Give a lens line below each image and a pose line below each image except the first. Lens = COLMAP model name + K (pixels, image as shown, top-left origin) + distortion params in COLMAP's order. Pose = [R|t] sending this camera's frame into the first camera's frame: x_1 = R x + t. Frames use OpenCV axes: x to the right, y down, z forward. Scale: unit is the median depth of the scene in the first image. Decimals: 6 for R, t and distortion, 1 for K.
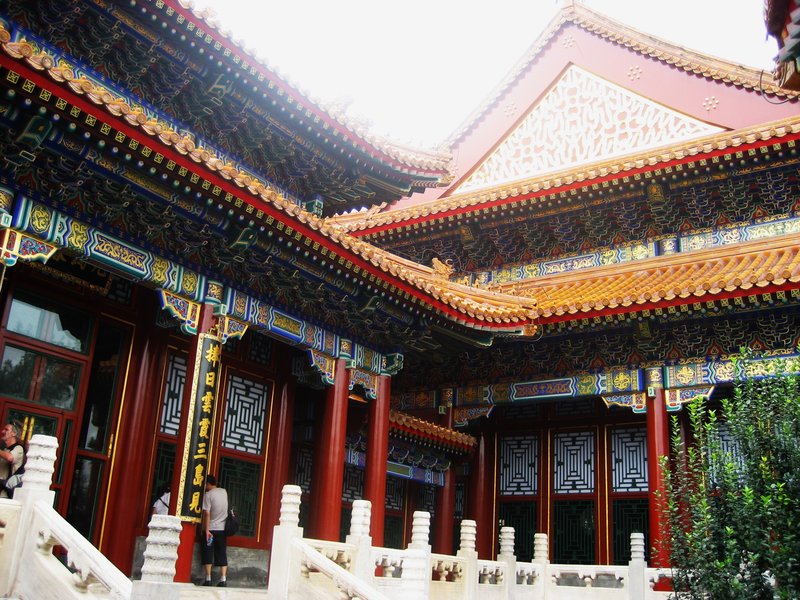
lens RADIAL K [[844.3, 0, 400.0], [0, 844.3, 300.0], [0, 0, 1]] dist [-0.111297, 0.021921]
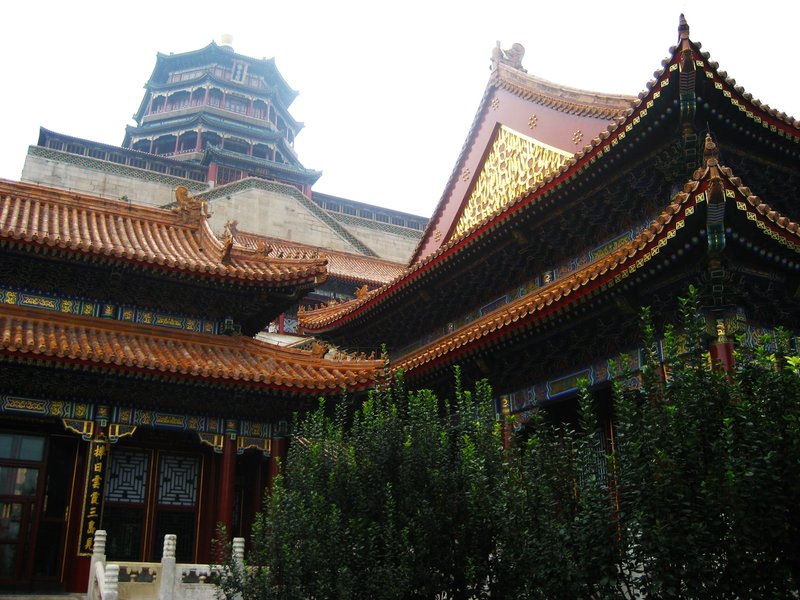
lens RADIAL K [[844.3, 0, 400.0], [0, 844.3, 300.0], [0, 0, 1]] dist [-0.111297, 0.021921]
pose [[0.888360, -0.210665, -0.407967, 1.001901], [0.201711, 0.977259, -0.065404, 0.000090], [0.412468, -0.024190, 0.910651, -0.212288]]
